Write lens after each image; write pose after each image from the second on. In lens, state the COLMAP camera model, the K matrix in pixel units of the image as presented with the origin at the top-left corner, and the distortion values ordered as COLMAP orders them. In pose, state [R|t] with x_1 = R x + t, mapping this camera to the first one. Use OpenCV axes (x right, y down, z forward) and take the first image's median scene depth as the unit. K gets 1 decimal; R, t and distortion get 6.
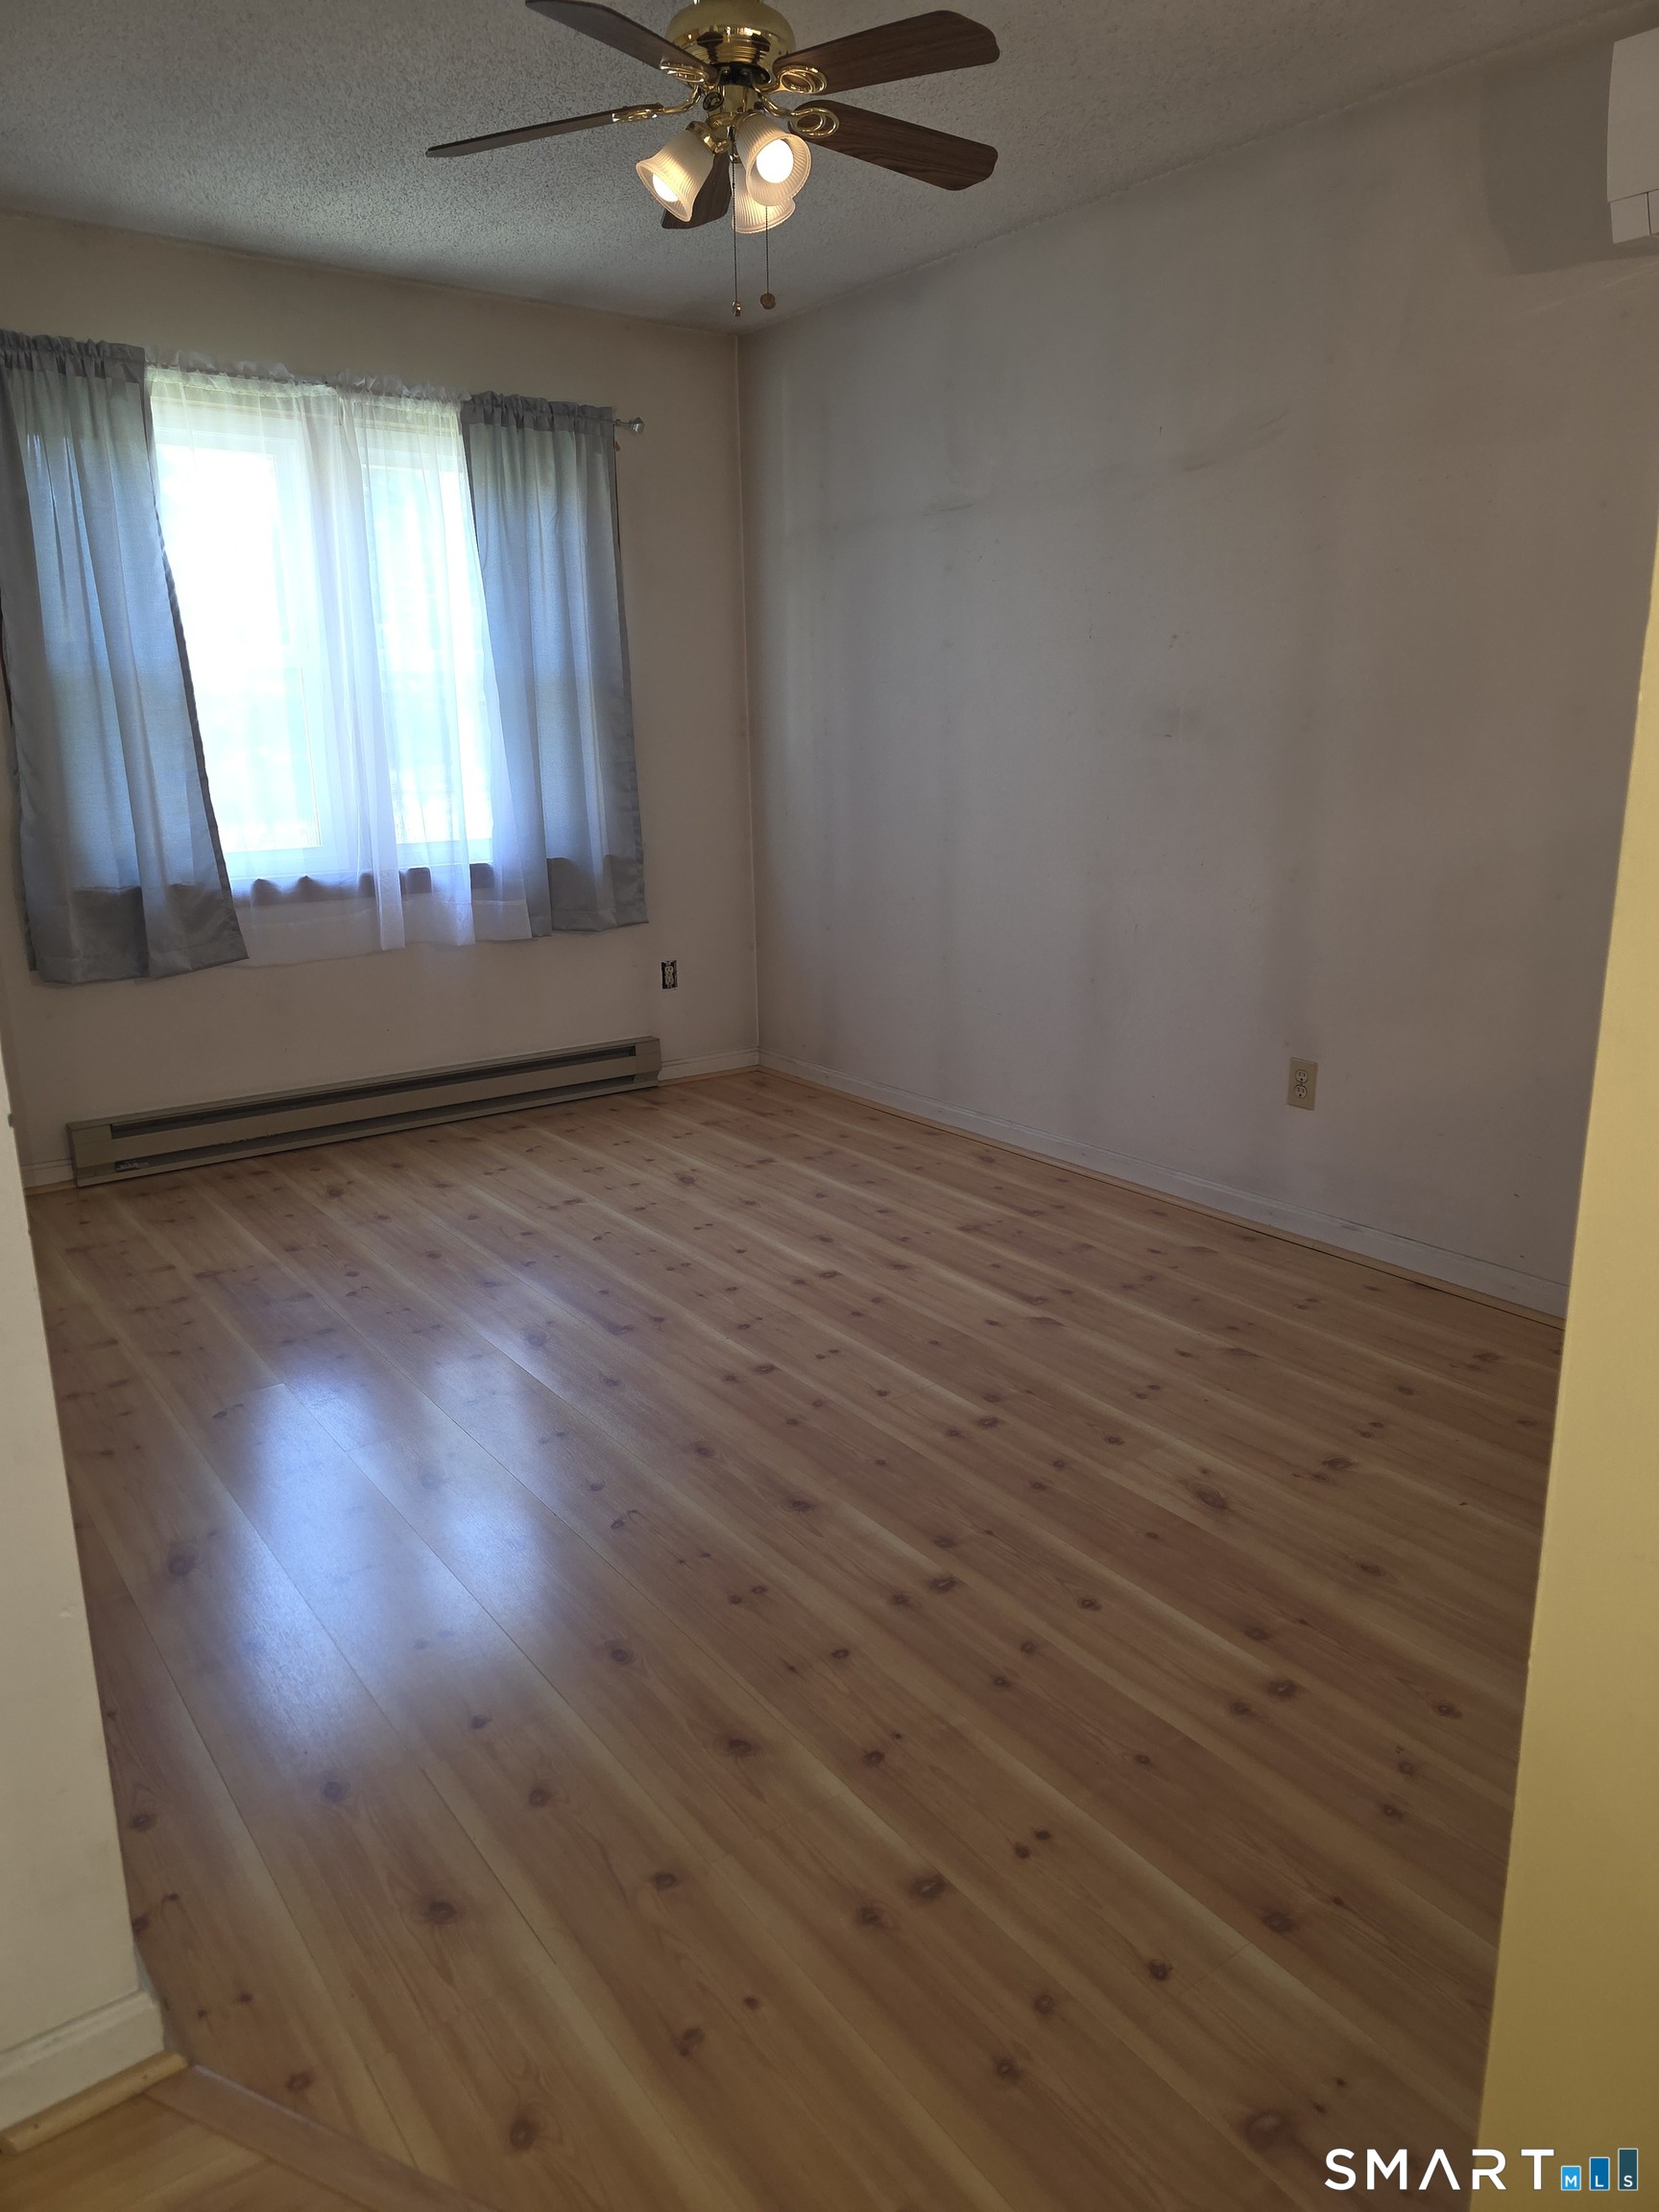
lens RADIAL K [[1477.5, 0, 824.2], [0, 1477.5, 1109.1], [0, 0, 1]] dist [0.061374, -0.052283]
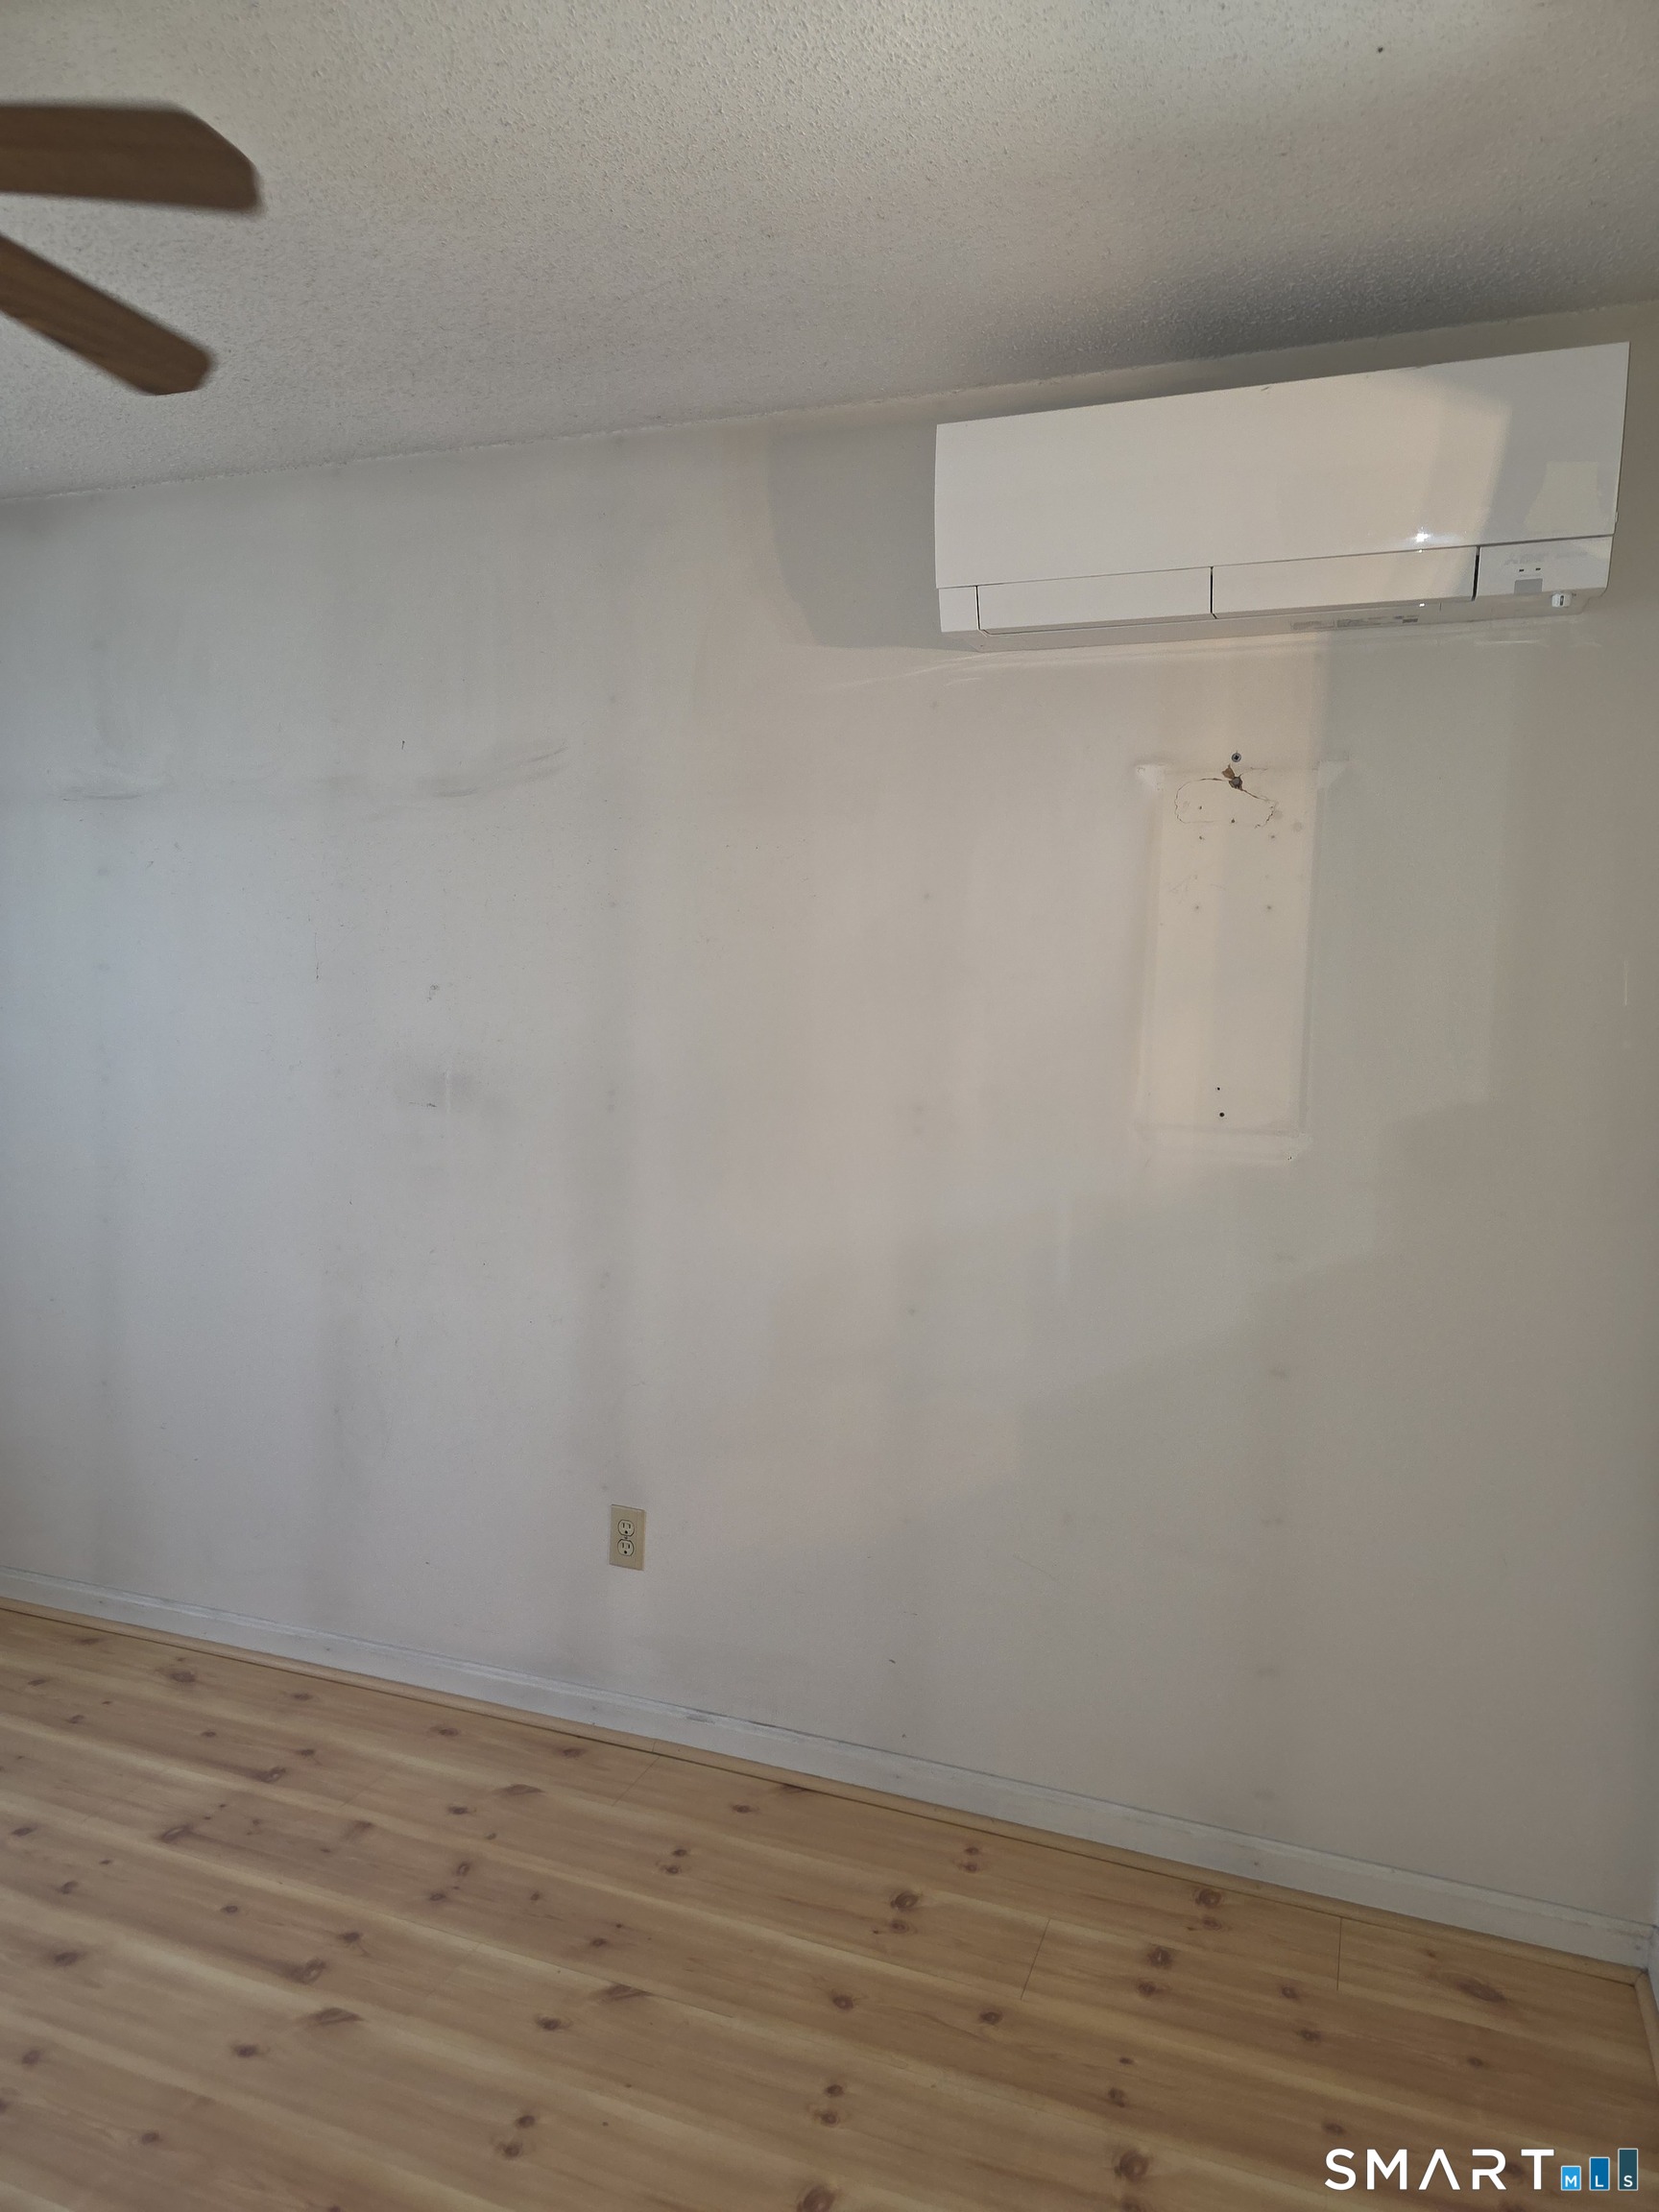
lens RADIAL K [[1477.5, 0, 819.7], [0, 1477.5, 1108.1], [0, 0, 1]] dist [0.061374, -0.052283]
pose [[0.843058, -0.001757, 0.537821, -0.020320], [0.098181, 0.983694, -0.150689, -0.114251], [-0.528786, 0.179844, 0.829483, 0.242449]]
